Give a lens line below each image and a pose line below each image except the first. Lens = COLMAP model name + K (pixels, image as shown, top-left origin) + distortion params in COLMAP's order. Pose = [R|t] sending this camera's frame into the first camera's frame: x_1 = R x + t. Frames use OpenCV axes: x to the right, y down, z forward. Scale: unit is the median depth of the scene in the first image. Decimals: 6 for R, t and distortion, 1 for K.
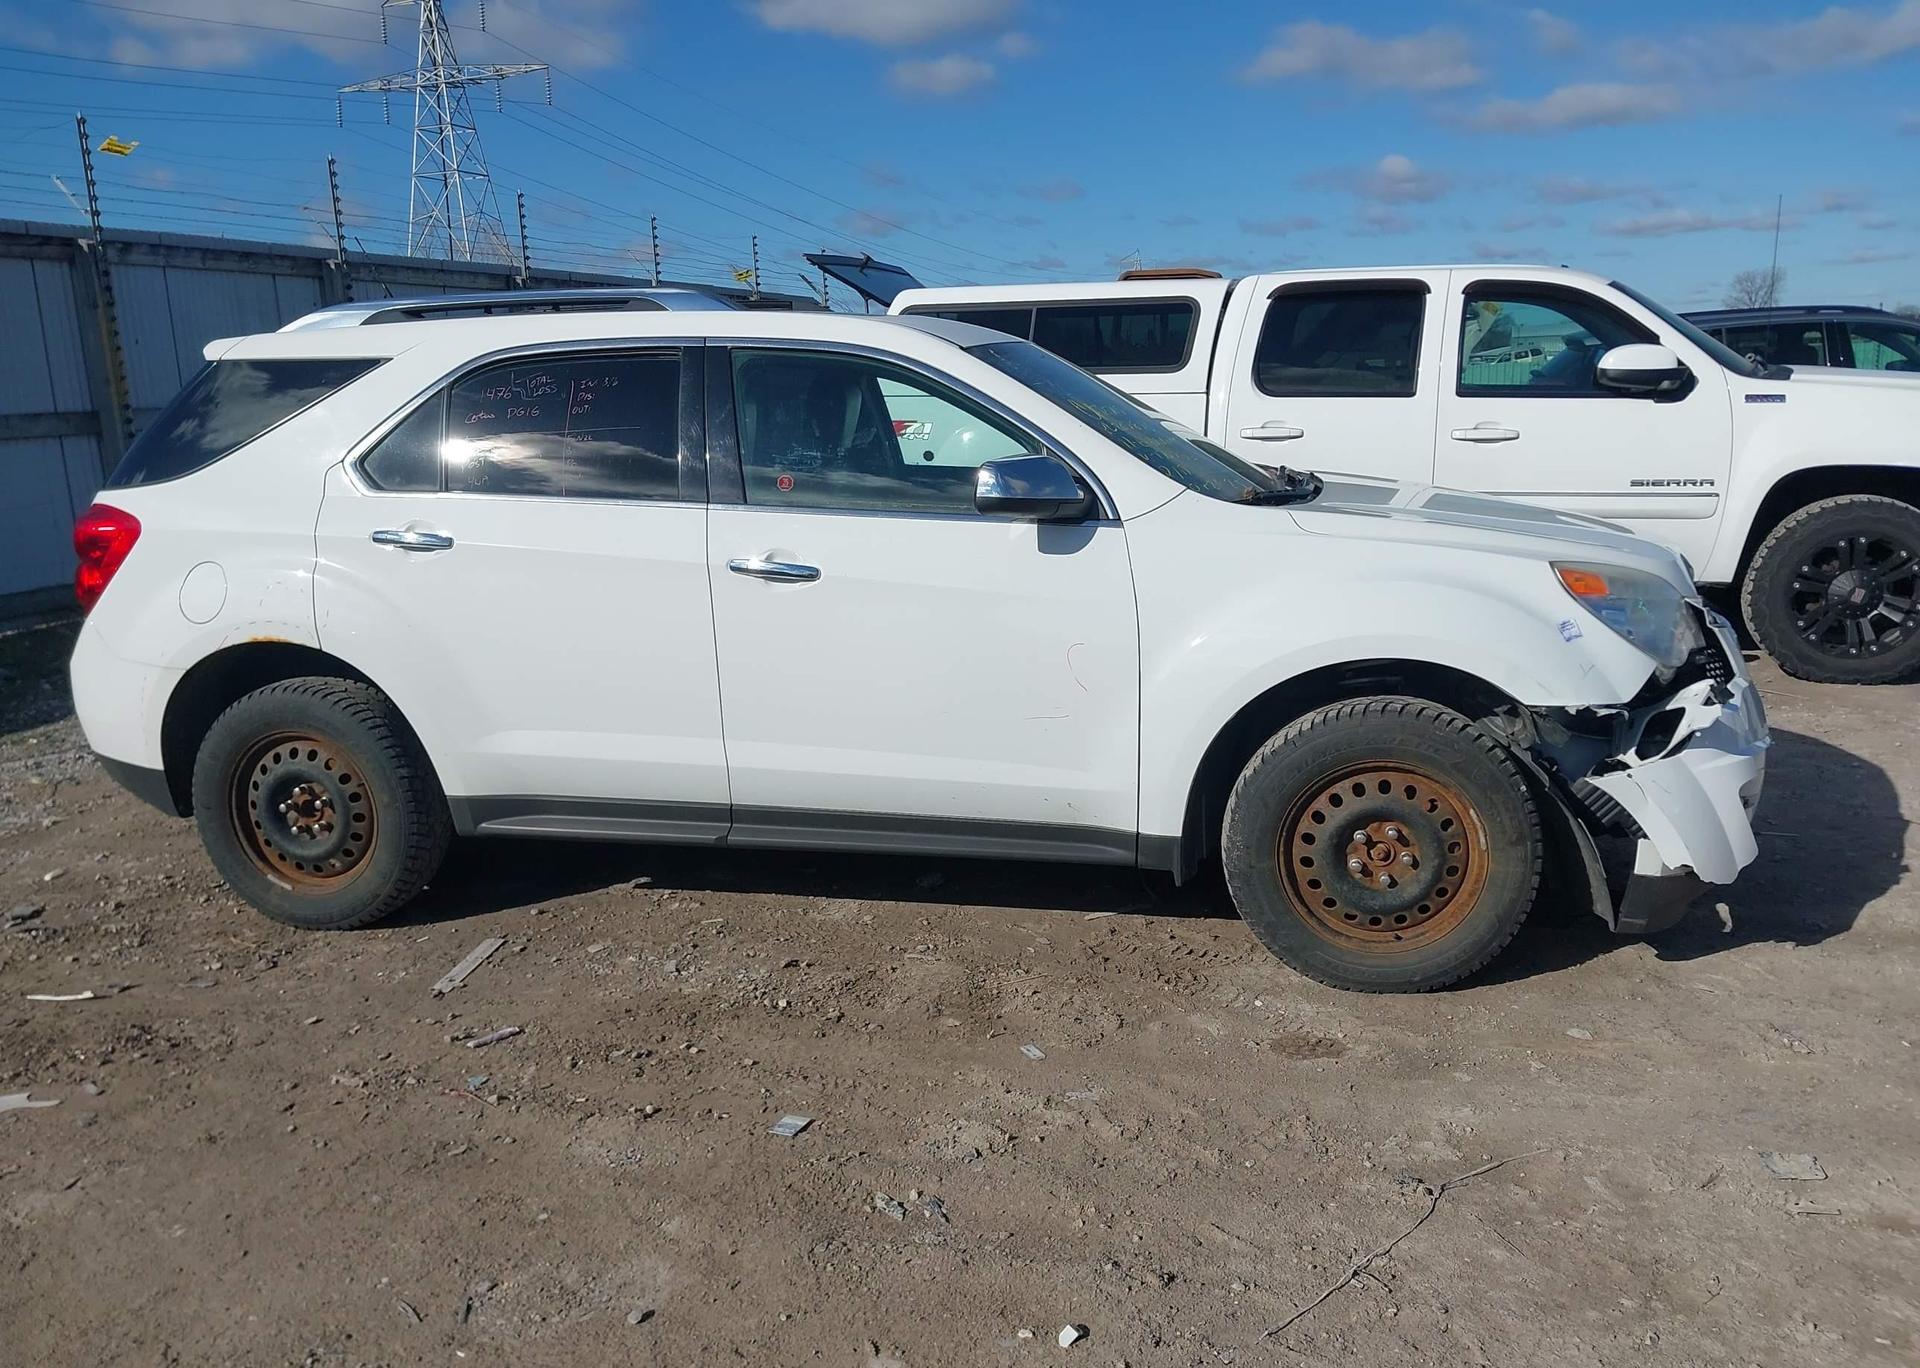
lens RADIAL K [[1530.3, 0, 963.7], [0, 1530.3, 690.7], [0, 0, 1]] dist [0.035316, -0.029661]
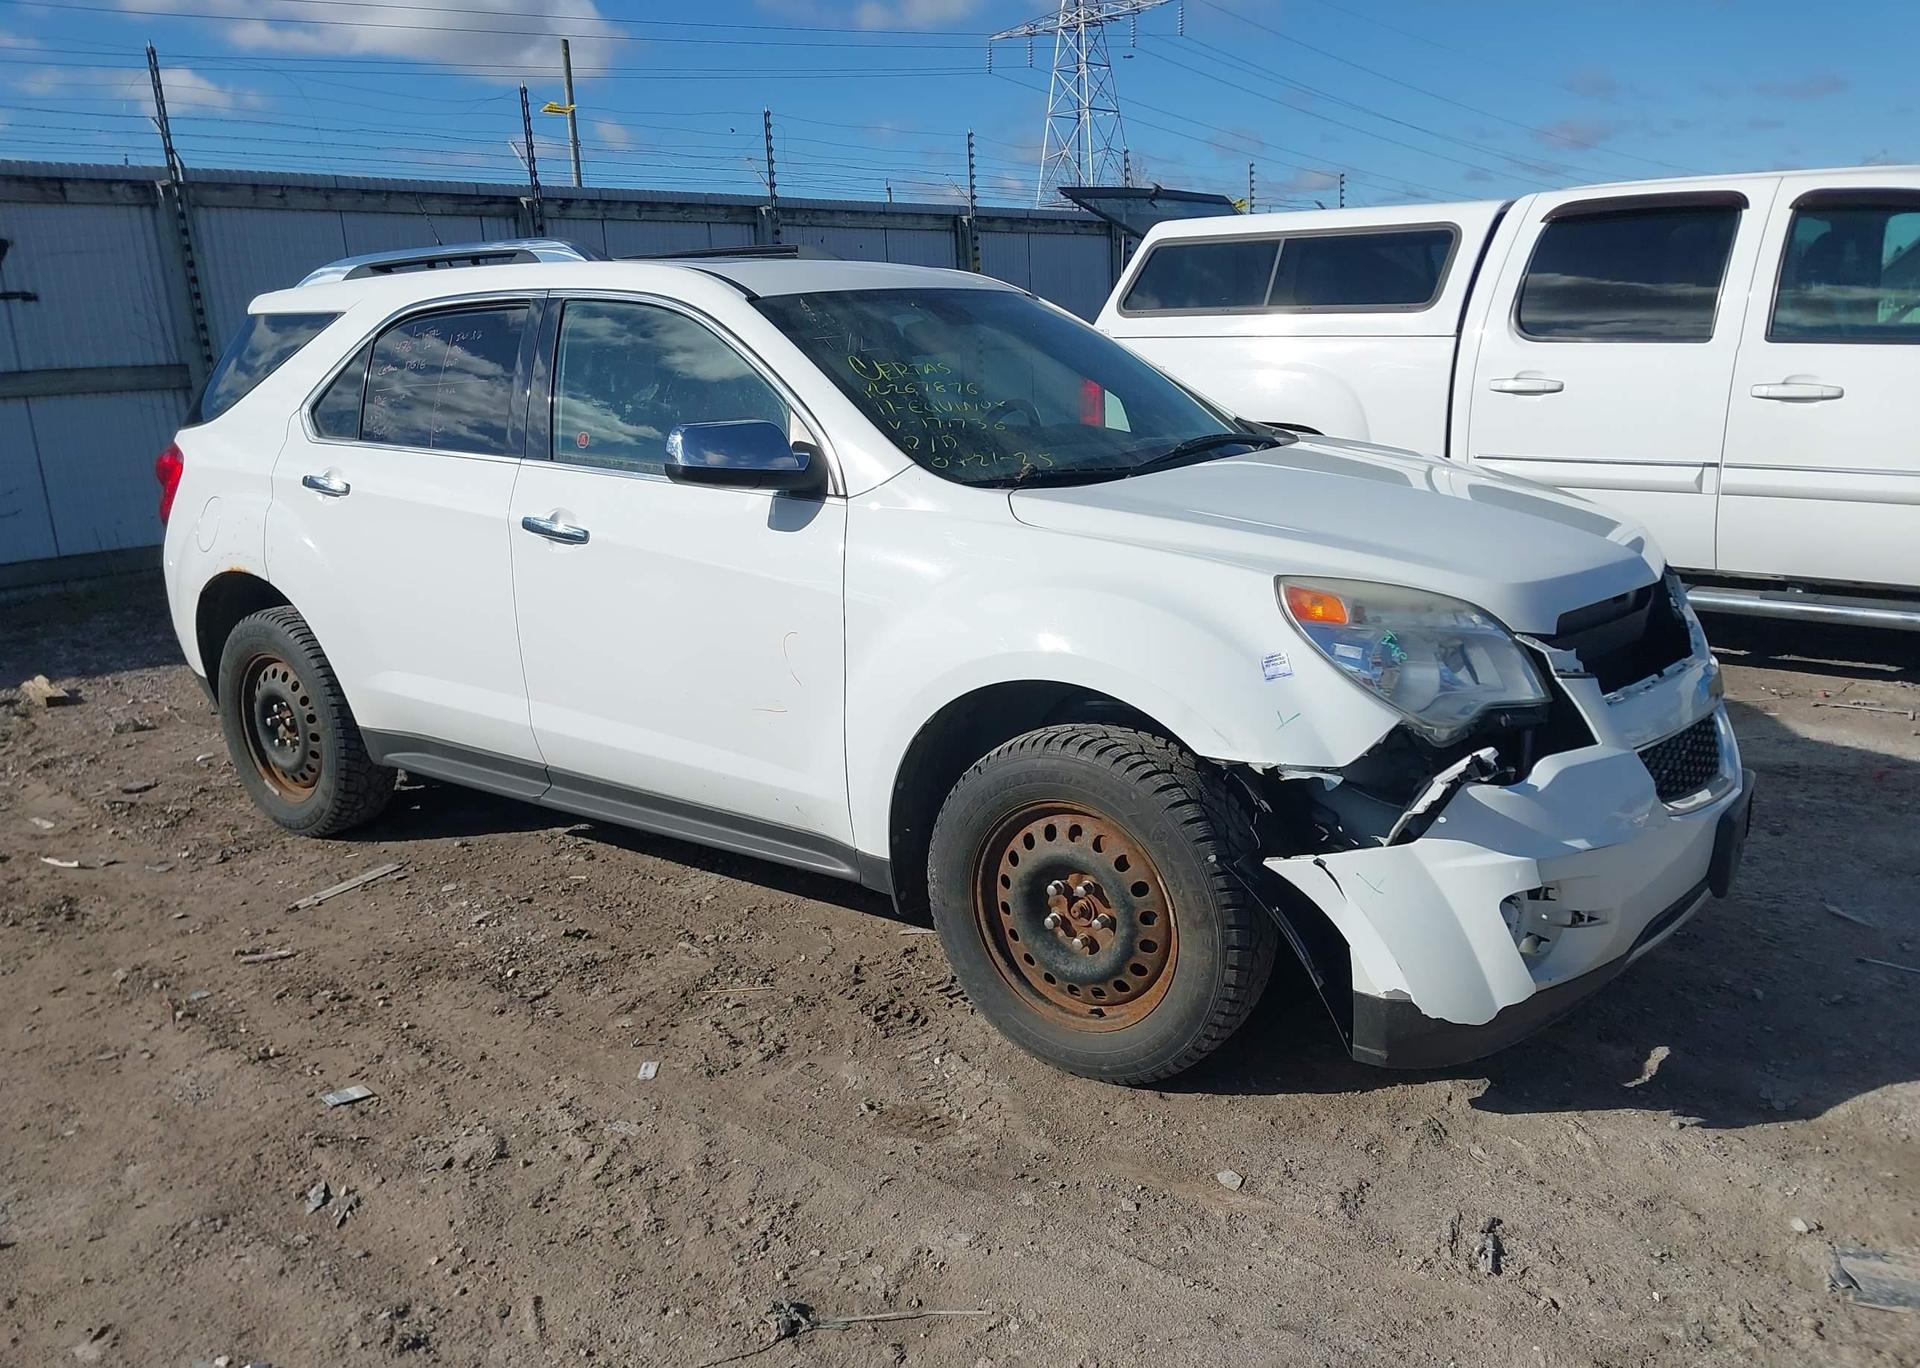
lens RADIAL K [[1530.3, 0, 957.6], [0, 1530.3, 685.7], [0, 0, 1]] dist [0.035316, -0.029661]
pose [[0.912829, 0.091994, -0.397845, 0.459452], [-0.075930, 0.995540, 0.055985, -0.049856], [0.401220, -0.020896, 0.915743, 0.187048]]
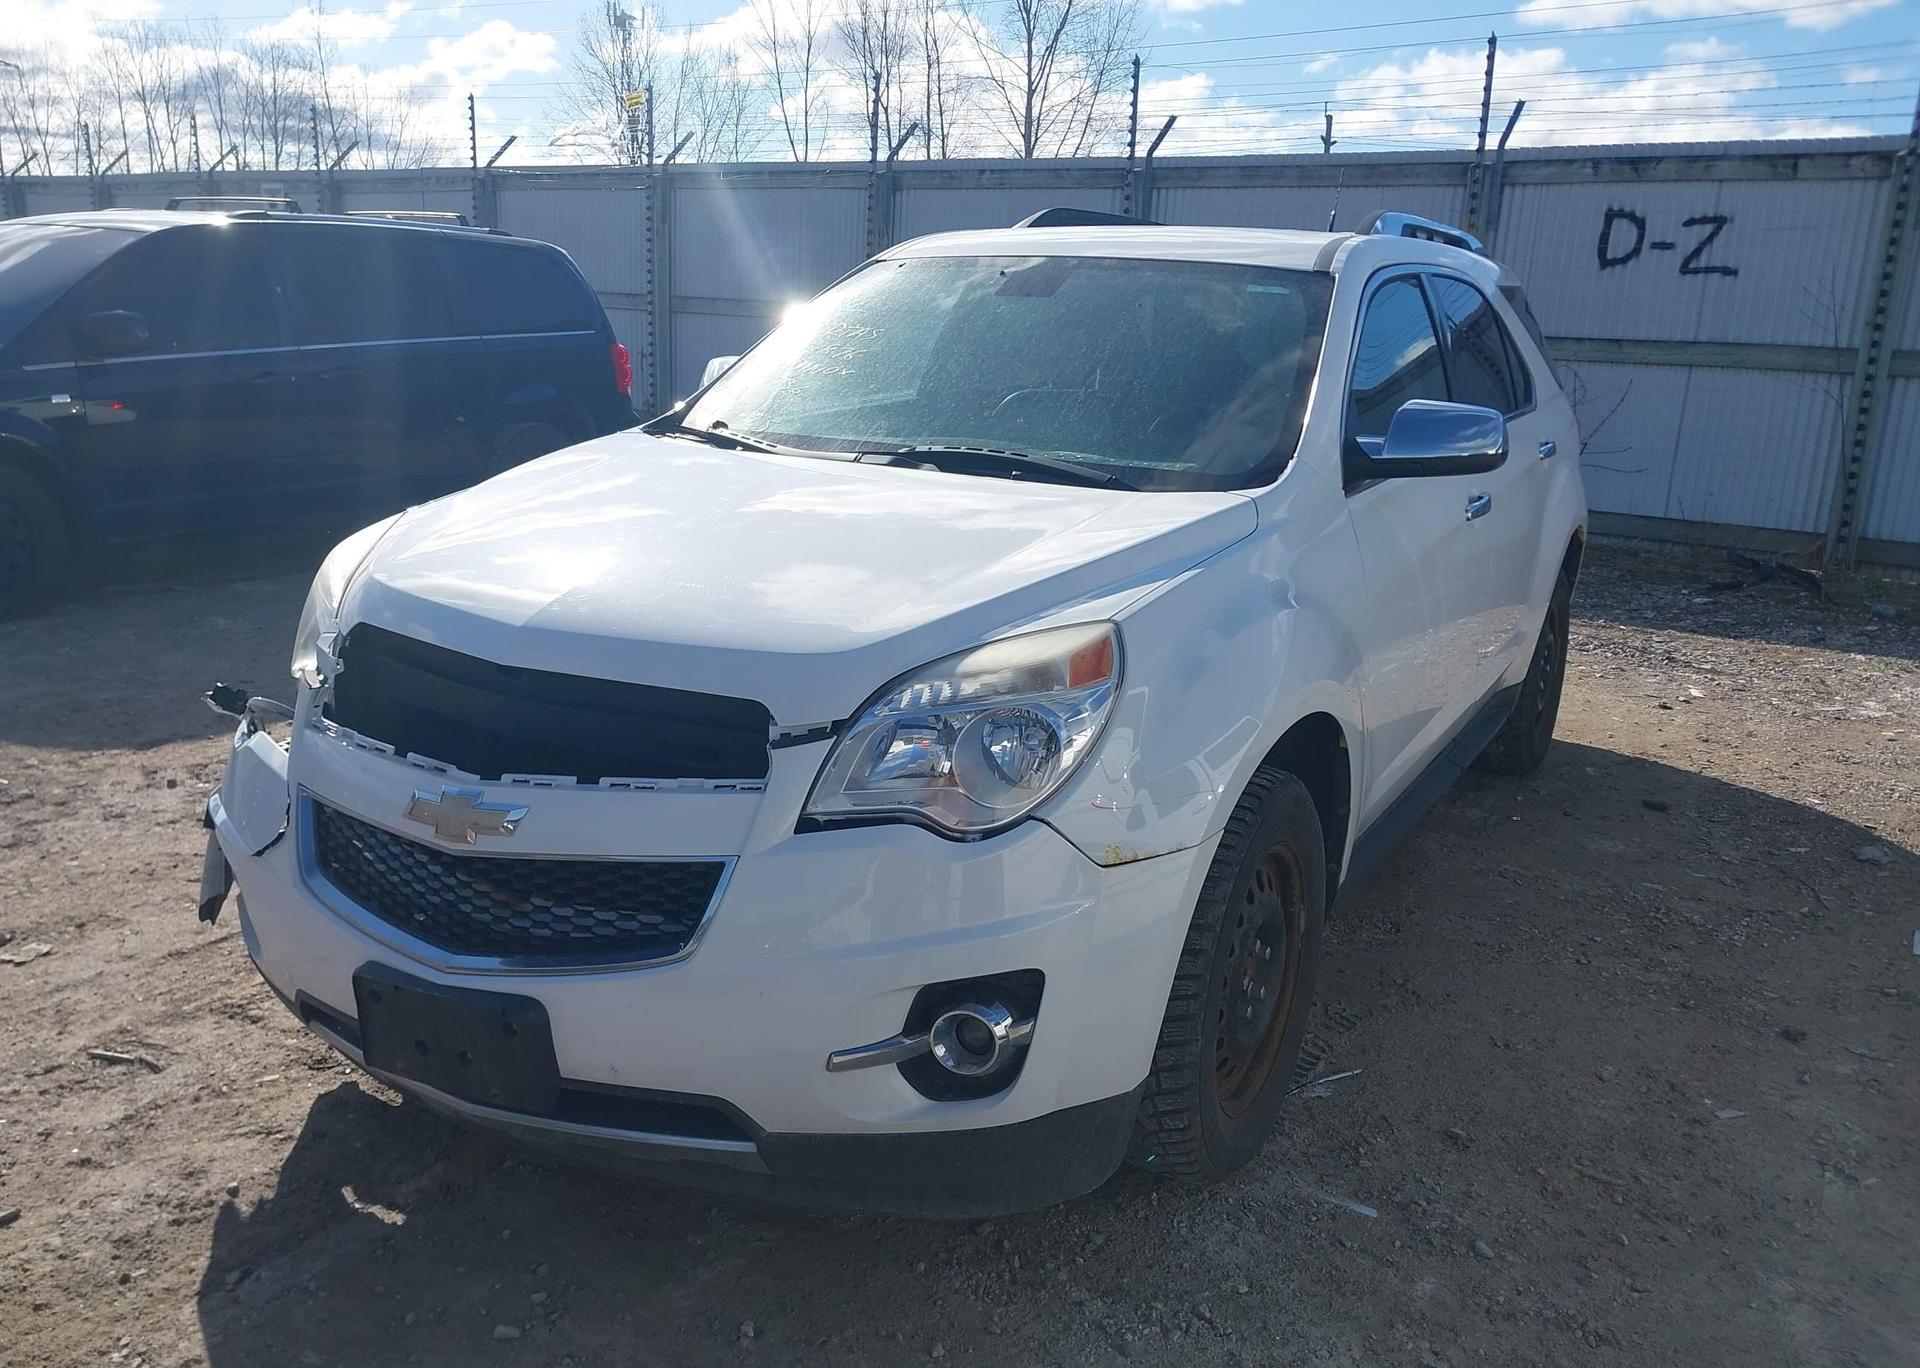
lens RADIAL K [[1530.3, 0, 948.5], [0, 1530.3, 687.0], [0, 0, 1]] dist [0.035316, -0.029661]
pose [[-0.316794, 0.250414, -0.914841, 0.910188], [-0.225612, 0.916942, 0.329115, -0.287206], [0.921271, 0.310661, -0.233986, 1.262162]]
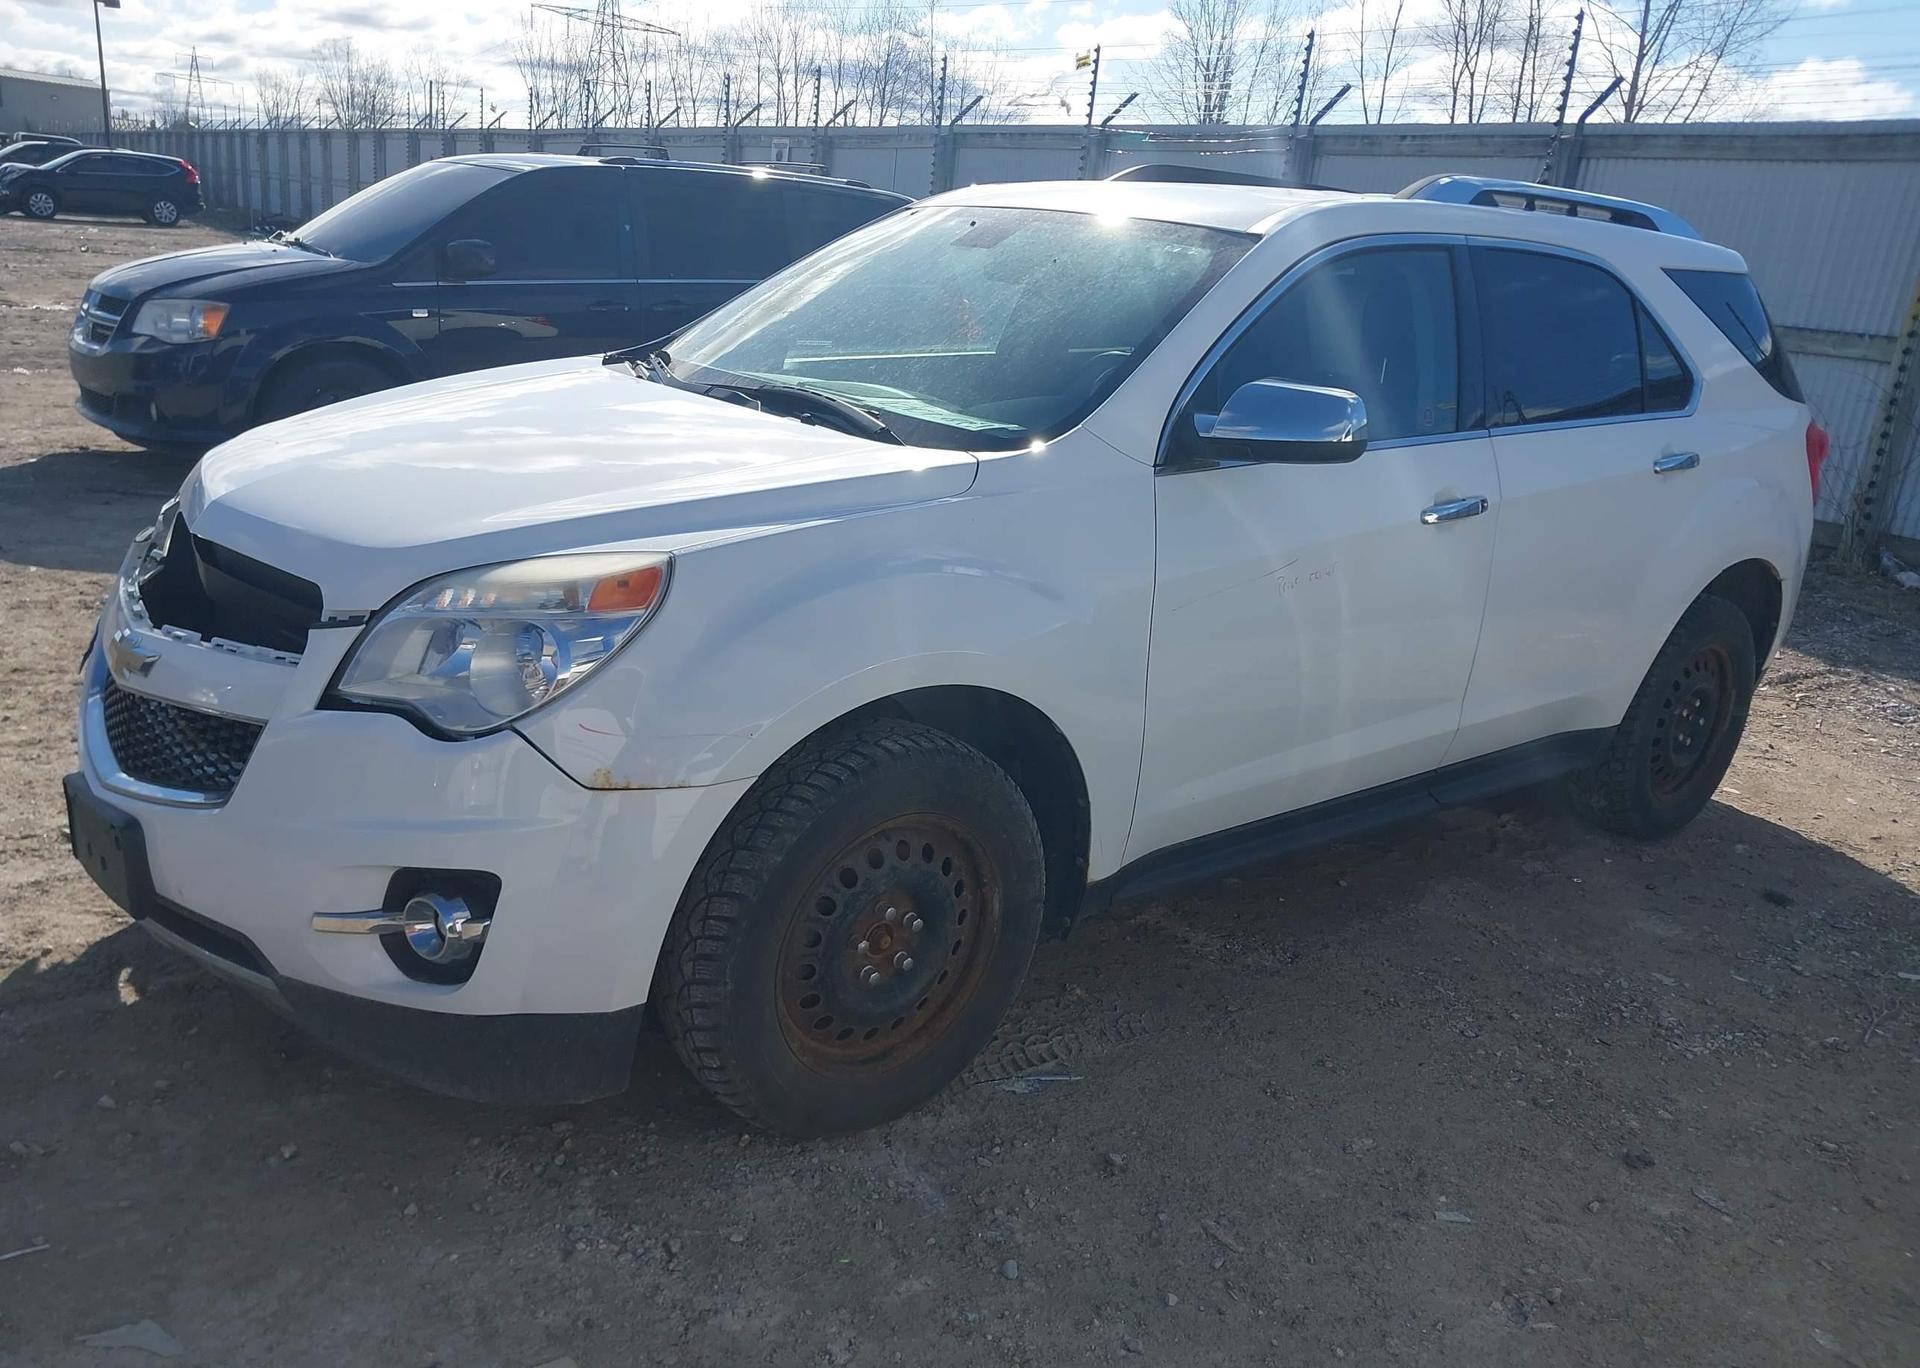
lens RADIAL K [[1530.3, 0, 946.1], [0, 1530.3, 708.6], [0, 0, 1]] dist [0.035316, -0.029661]
pose [[-0.633598, 0.207405, -0.745343, 0.746269], [-0.224074, 0.872909, 0.433383, -0.352693], [0.740503, 0.441603, -0.506599, 1.552354]]
